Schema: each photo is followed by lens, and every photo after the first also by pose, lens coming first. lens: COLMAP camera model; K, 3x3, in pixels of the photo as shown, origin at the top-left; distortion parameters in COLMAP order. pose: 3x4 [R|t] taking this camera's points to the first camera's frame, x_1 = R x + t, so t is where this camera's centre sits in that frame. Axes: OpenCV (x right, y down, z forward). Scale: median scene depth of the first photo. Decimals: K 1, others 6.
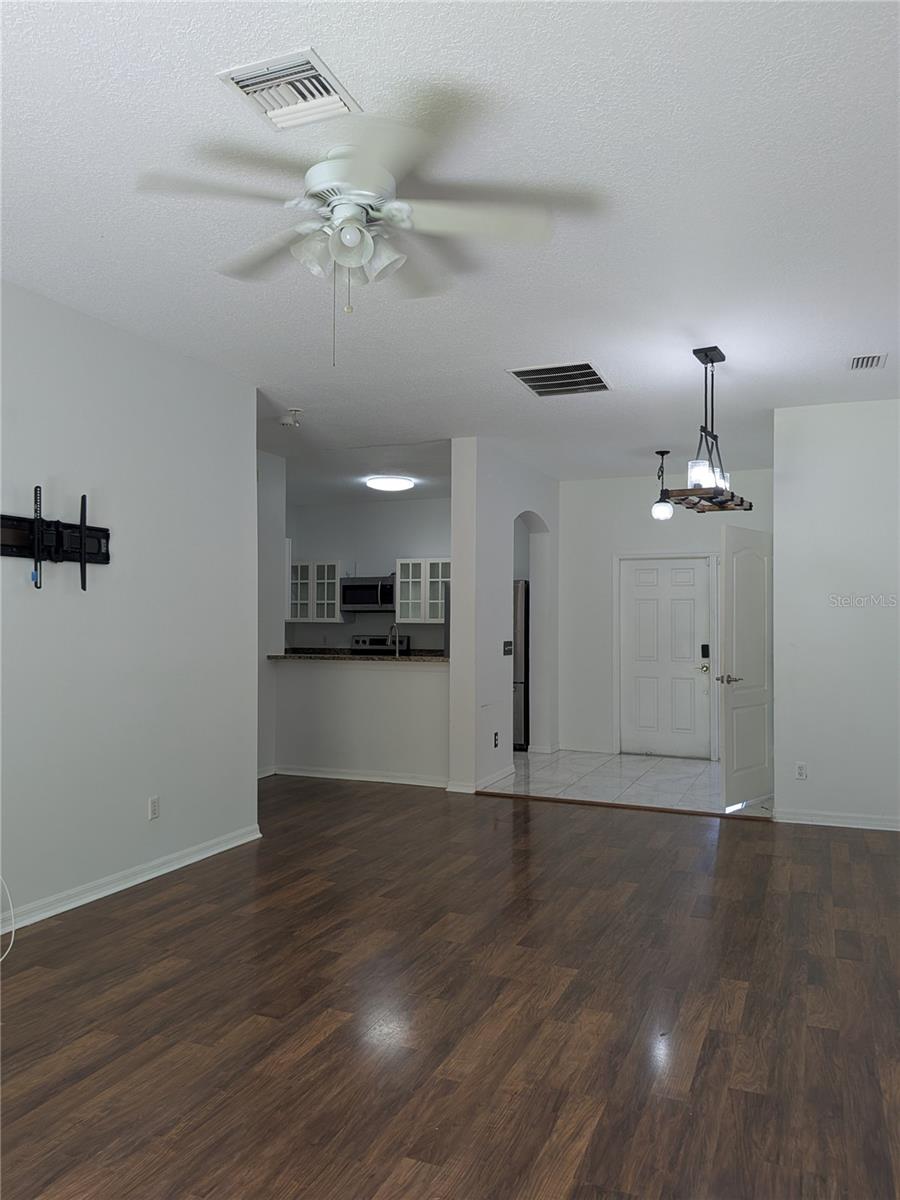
lens RADIAL K [[875.4, 0, 448.3], [0, 875.4, 598.6], [0, 0, 1]] dist [0.039007, -0.066021]
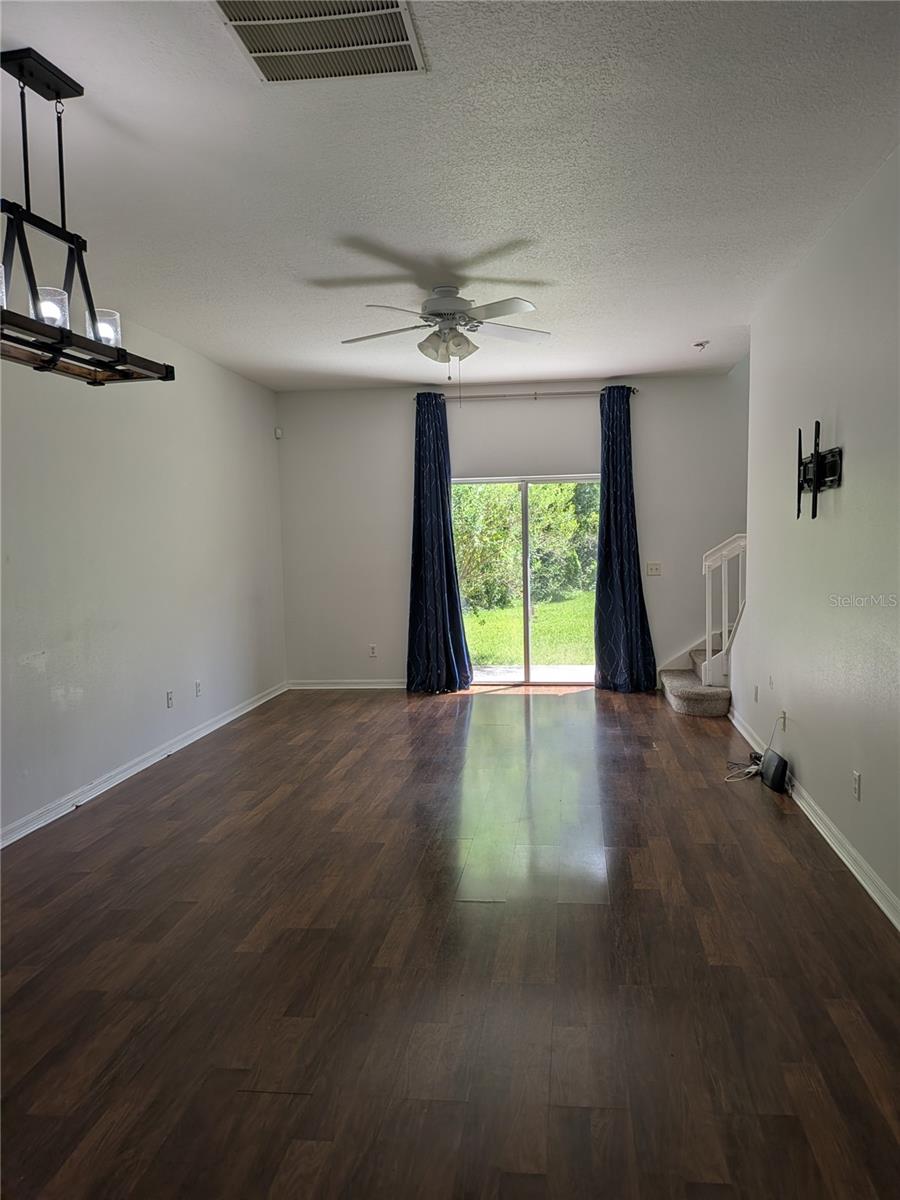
lens RADIAL K [[875.4, 0, 453.7], [0, 875.4, 601.8], [0, 0, 1]] dist [0.039007, -0.066021]
pose [[-0.966155, 0.035246, -0.255542, 0.256000], [0.023399, 0.998512, 0.049256, 0.030446], [0.256898, 0.041610, -0.965542, 1.996375]]
